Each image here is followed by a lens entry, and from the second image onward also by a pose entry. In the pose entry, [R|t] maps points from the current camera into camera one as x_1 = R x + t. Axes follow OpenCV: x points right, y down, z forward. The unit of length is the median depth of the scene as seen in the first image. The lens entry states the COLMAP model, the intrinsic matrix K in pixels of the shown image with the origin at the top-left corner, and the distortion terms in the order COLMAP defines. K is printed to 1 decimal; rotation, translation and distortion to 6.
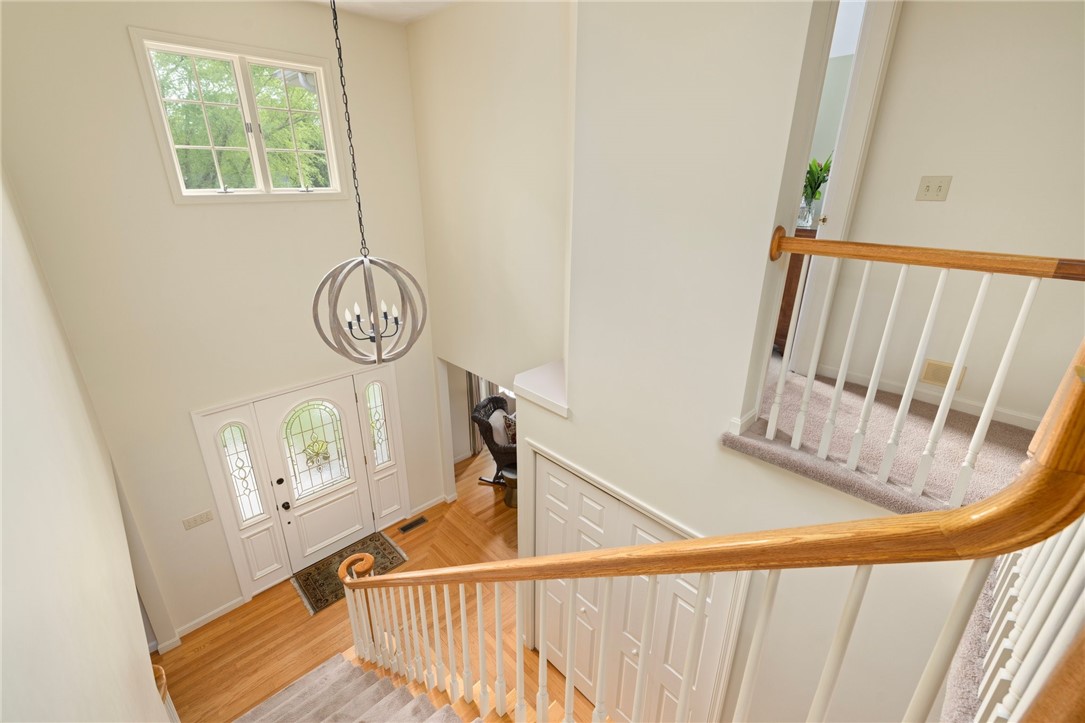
lens RADIAL K [[455.7, 0, 537.4], [0, 455.7, 355.6], [0, 0, 1]] dist [0.002037, 0.000349]
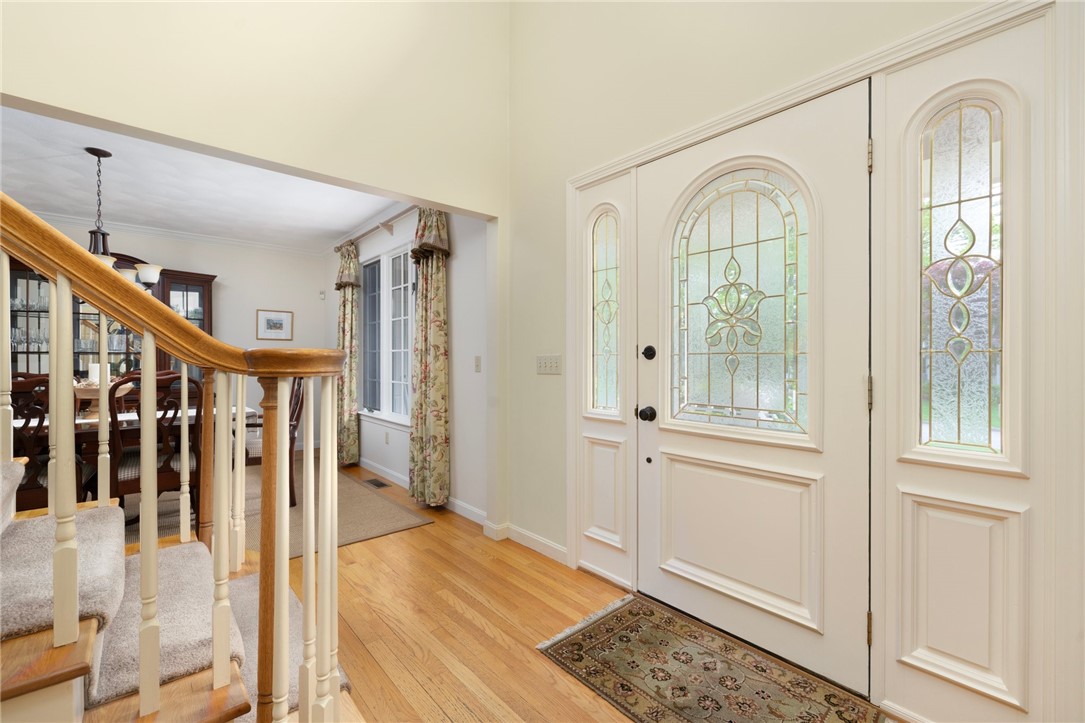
lens RADIAL K [[454.1, 0, 535.4], [0, 454.1, 359.2], [0, 0, 1]] dist [-0.000622, -0.000004]
pose [[-0.056224, -0.012087, -0.998345, -0.082973], [-0.347600, 0.937607, 0.008224, 0.312560], [0.935956, 0.347488, -0.056917, 0.897777]]
